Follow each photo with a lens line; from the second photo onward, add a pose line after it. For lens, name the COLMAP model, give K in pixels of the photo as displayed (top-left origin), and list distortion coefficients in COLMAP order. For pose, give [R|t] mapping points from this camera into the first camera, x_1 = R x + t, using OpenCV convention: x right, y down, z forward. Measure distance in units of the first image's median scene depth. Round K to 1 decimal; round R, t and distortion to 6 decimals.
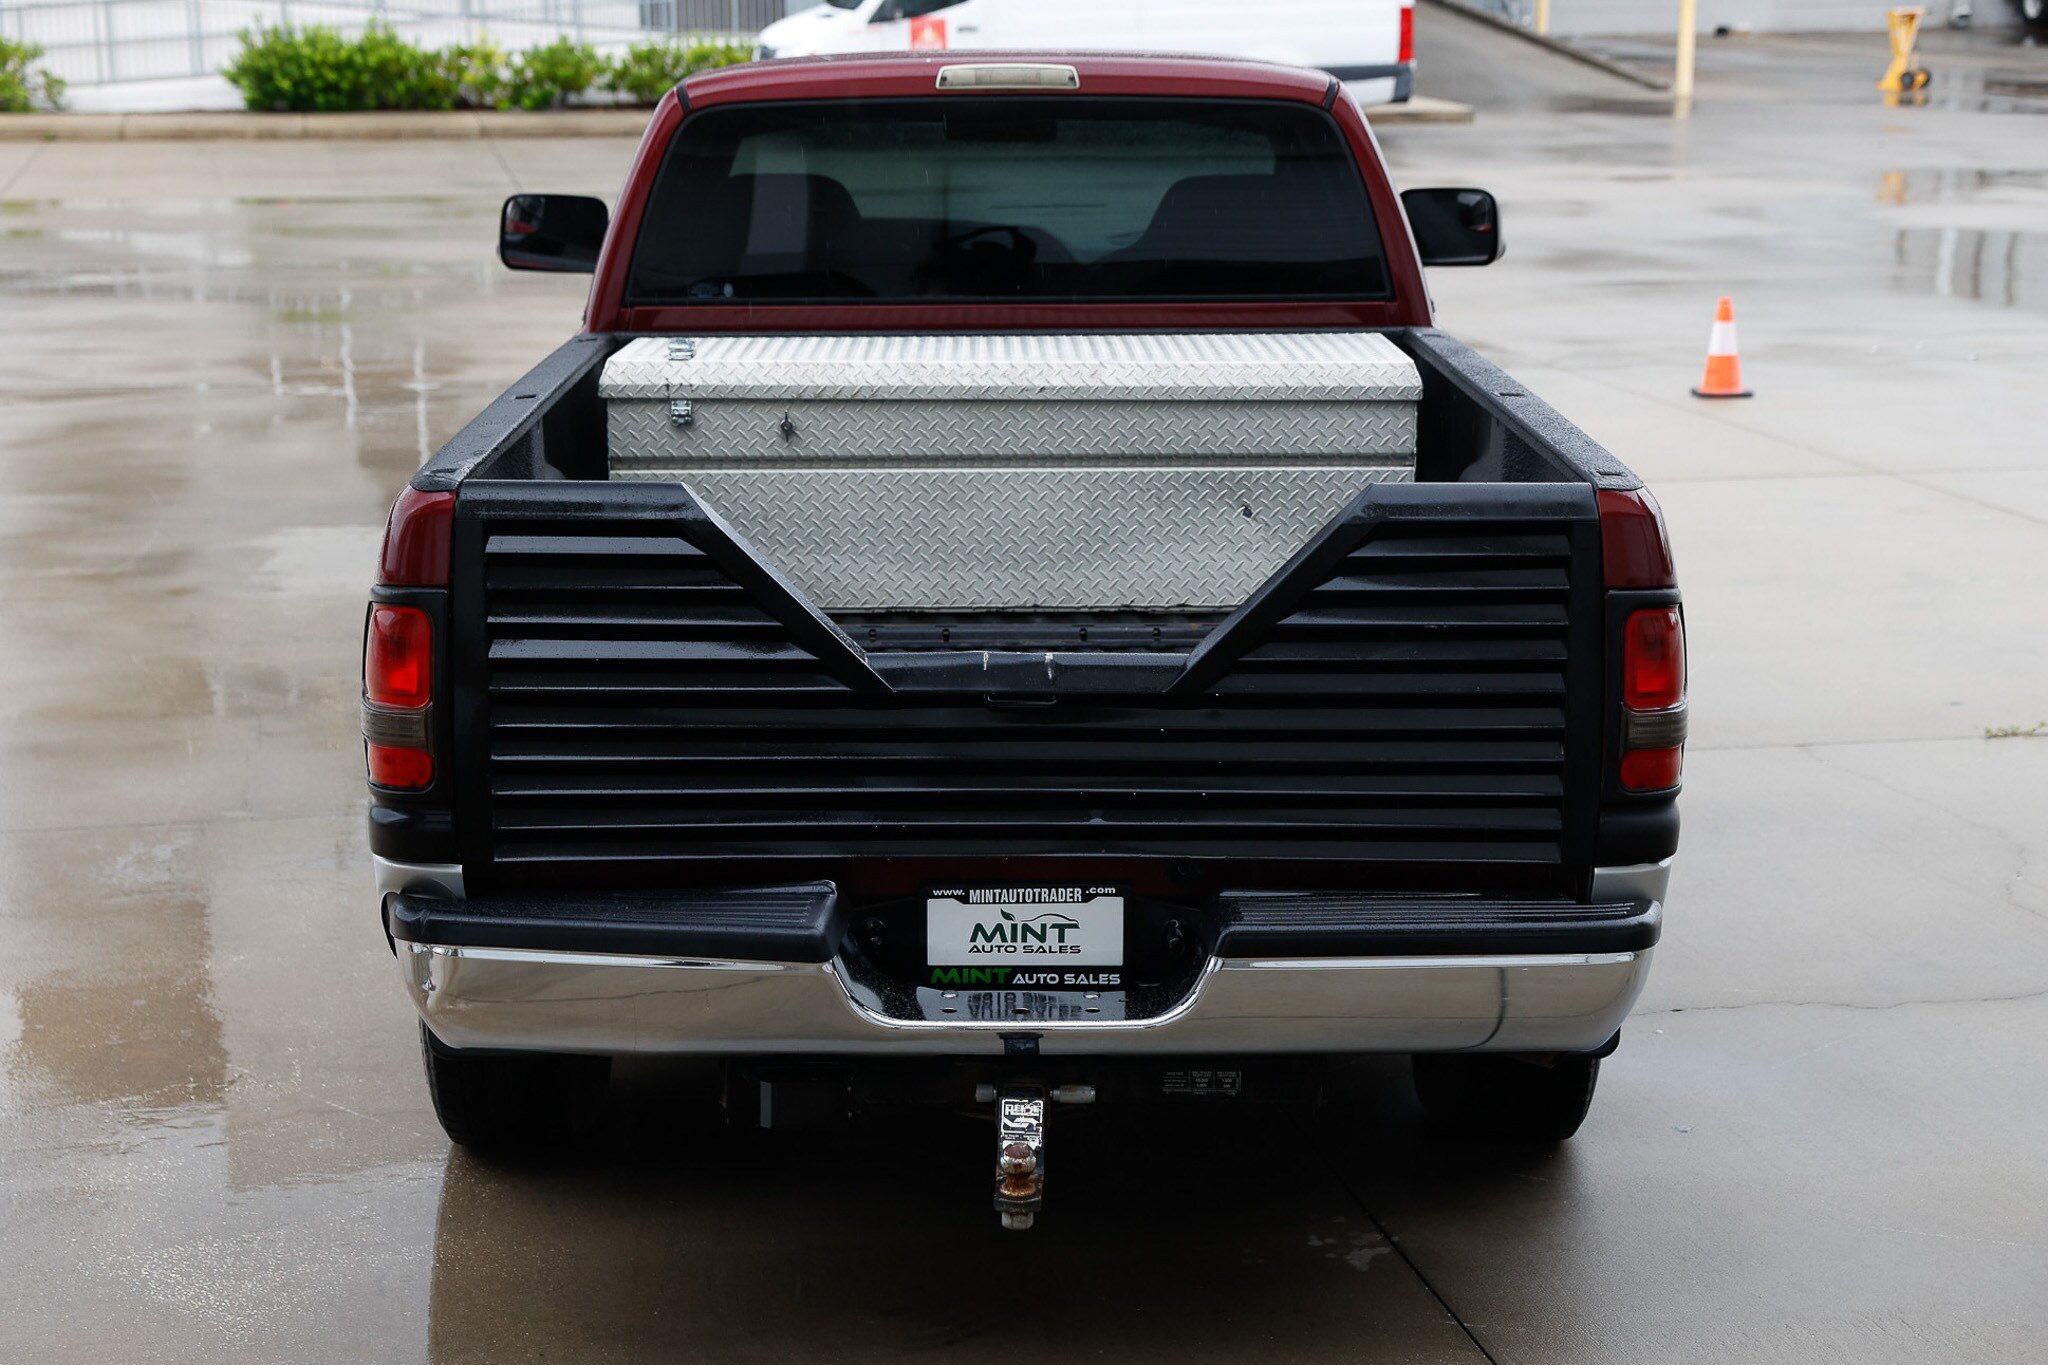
lens RADIAL K [[3419.4, 0, 1029.9], [0, 3419.4, 714.7], [0, 0, 1]] dist [0.170674, -0.067822]
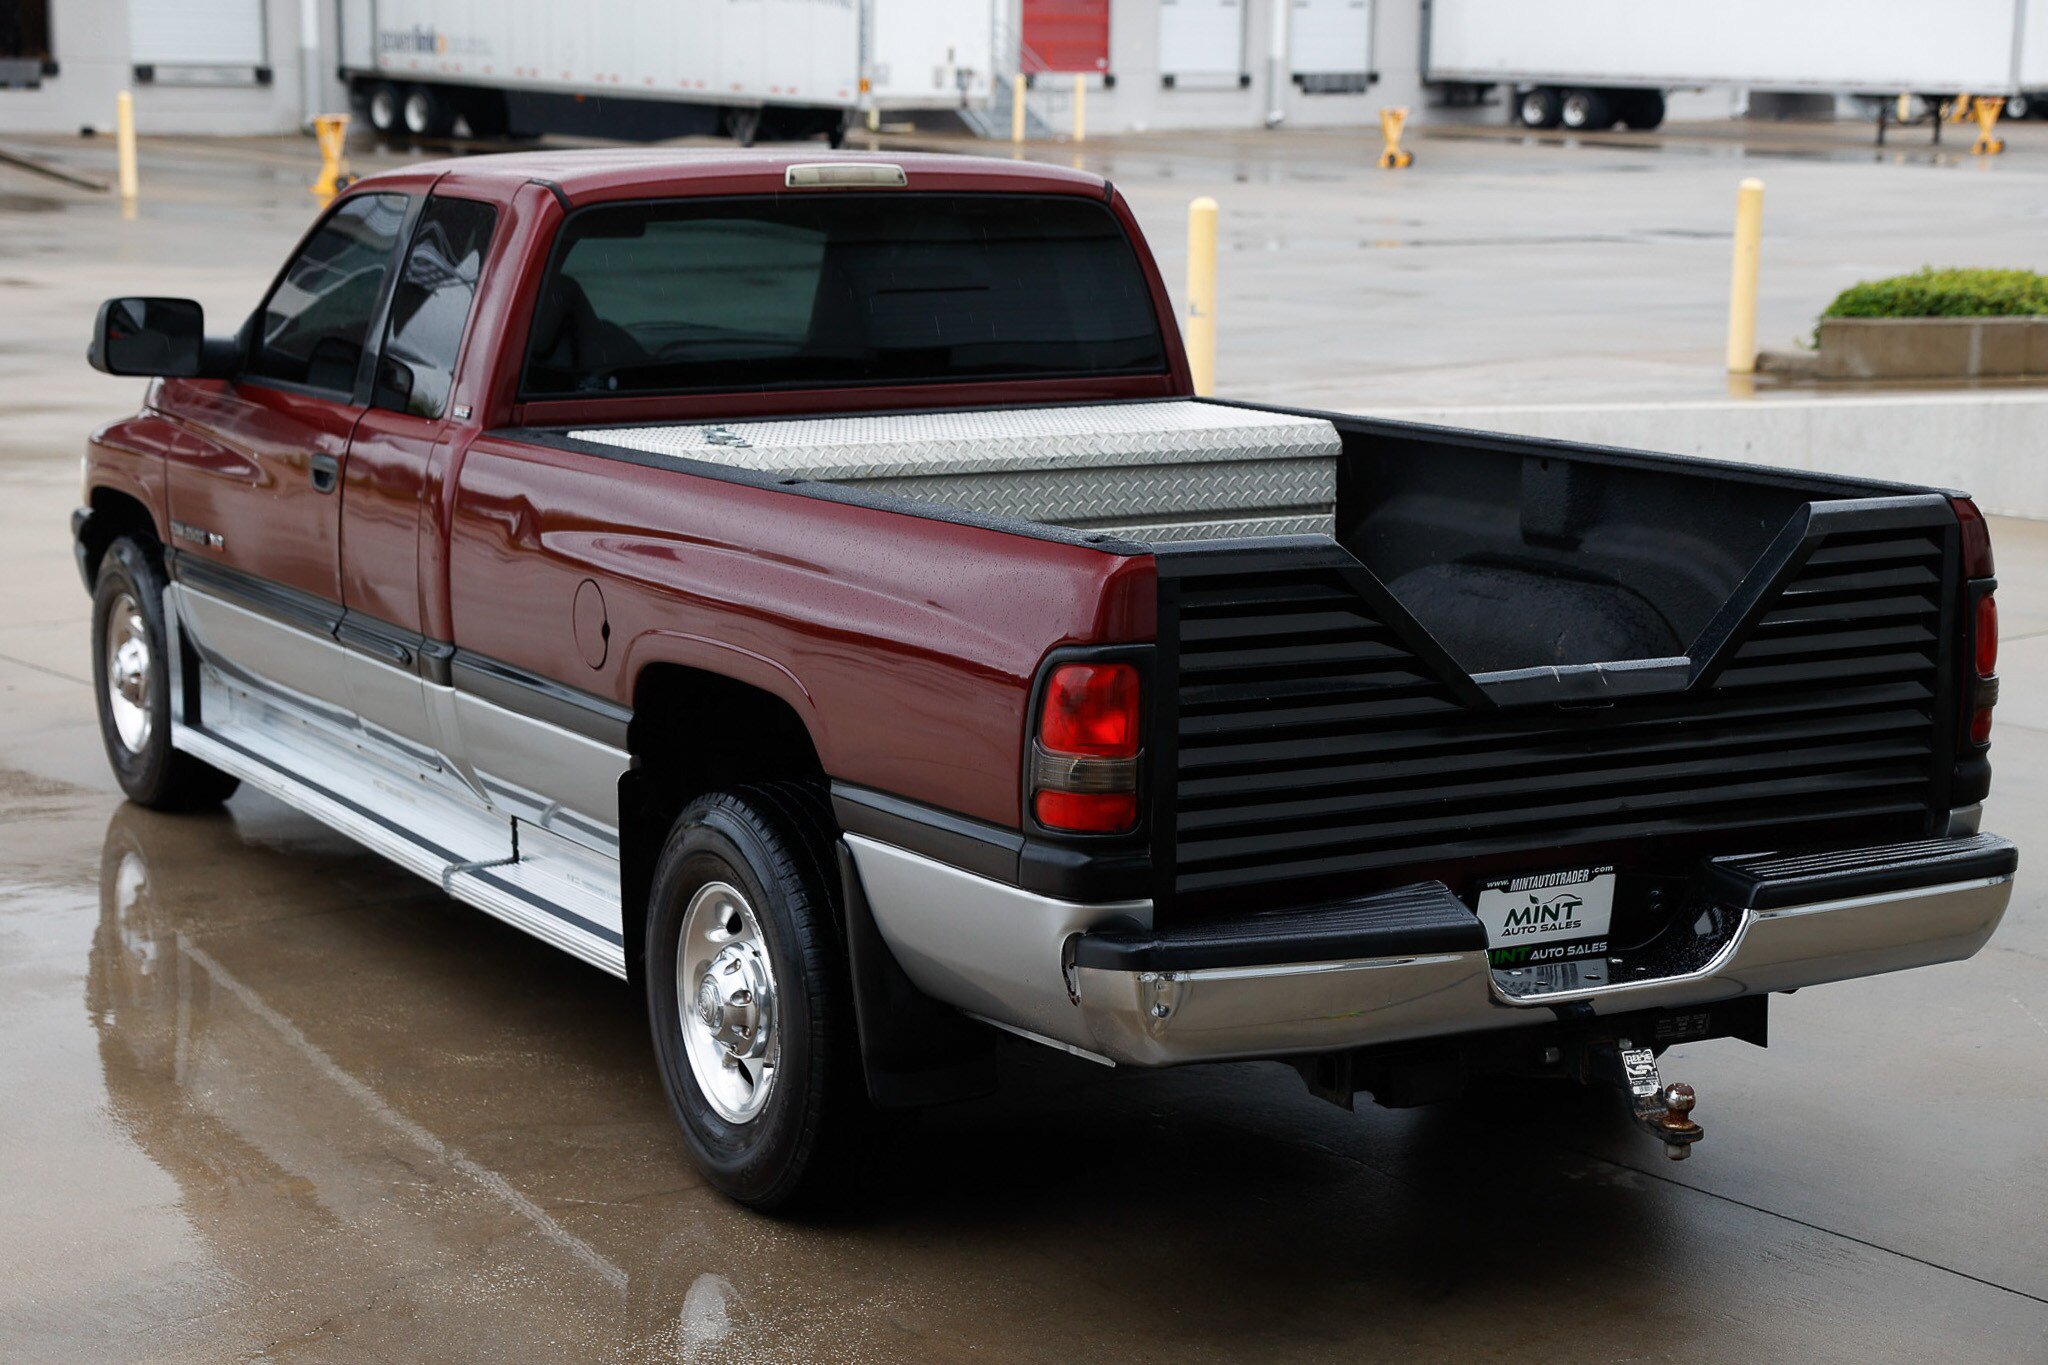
lens RADIAL K [[3449.7, 0, 1024.0], [0, 3449.7, 682.5], [0, 0, 1]] dist [0.192470, -0.062734]
pose [[0.879017, -0.073220, 0.471134, -0.525553], [0.091715, 0.995651, -0.016379, -0.007528], [-0.467886, 0.057608, 0.881909, 0.043133]]
